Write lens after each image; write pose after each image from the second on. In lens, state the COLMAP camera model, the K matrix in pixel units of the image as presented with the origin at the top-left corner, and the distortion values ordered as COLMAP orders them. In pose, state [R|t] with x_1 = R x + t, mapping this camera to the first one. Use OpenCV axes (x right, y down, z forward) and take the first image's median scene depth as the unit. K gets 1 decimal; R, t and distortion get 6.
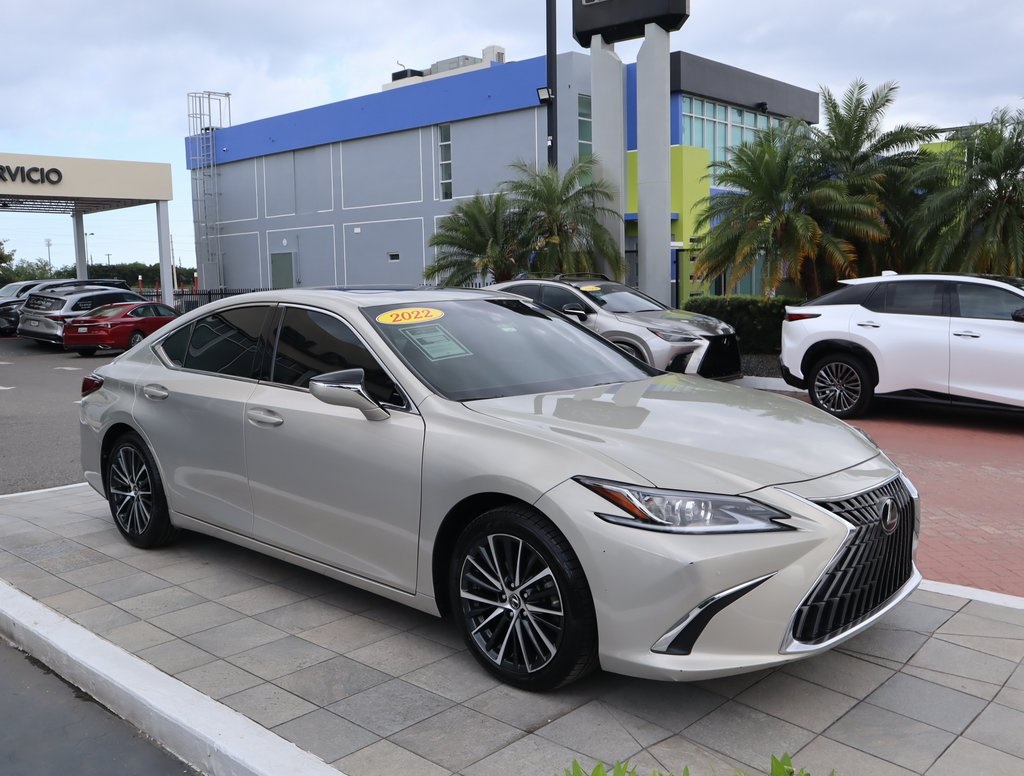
lens RADIAL K [[960.6, 0, 518.0], [0, 960.6, 388.5], [0, 0, 1]] dist [-0.093883, 0.110263]
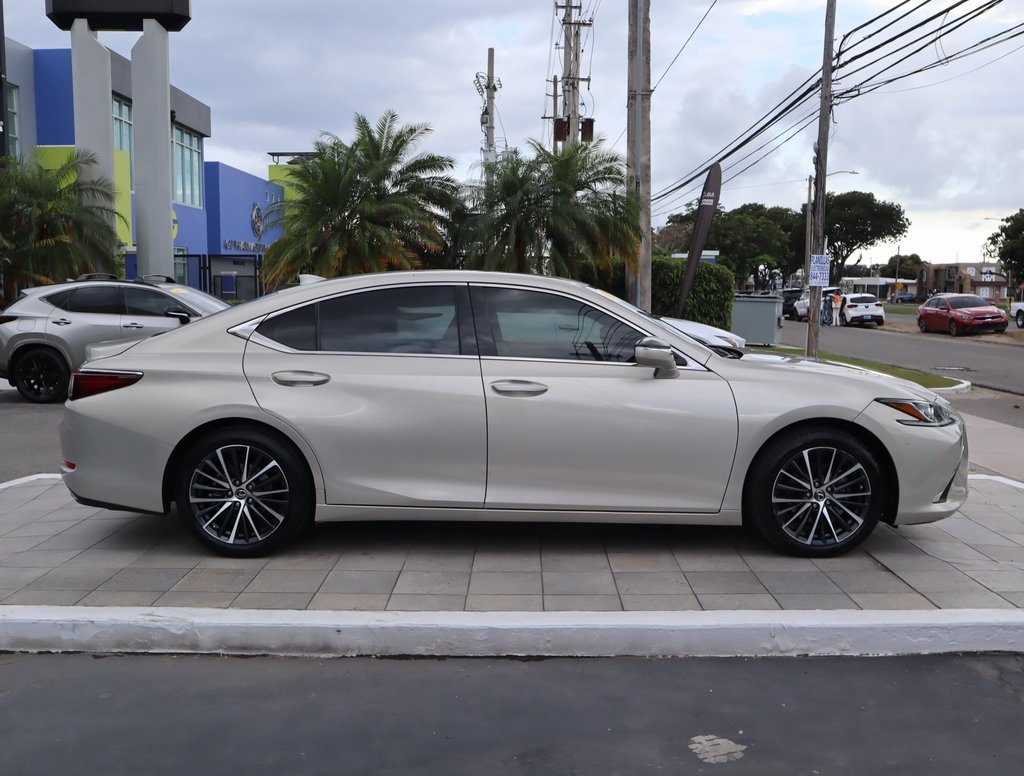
lens RADIAL K [[960.6, 0, 518.0], [0, 960.6, 388.5], [0, 0, 1]] dist [-0.093883, 0.110263]
pose [[0.739645, -0.050412, 0.671106, -0.882669], [0.060479, 0.998135, 0.008323, 0.019379], [-0.670274, 0.034432, 0.741314, 0.180155]]
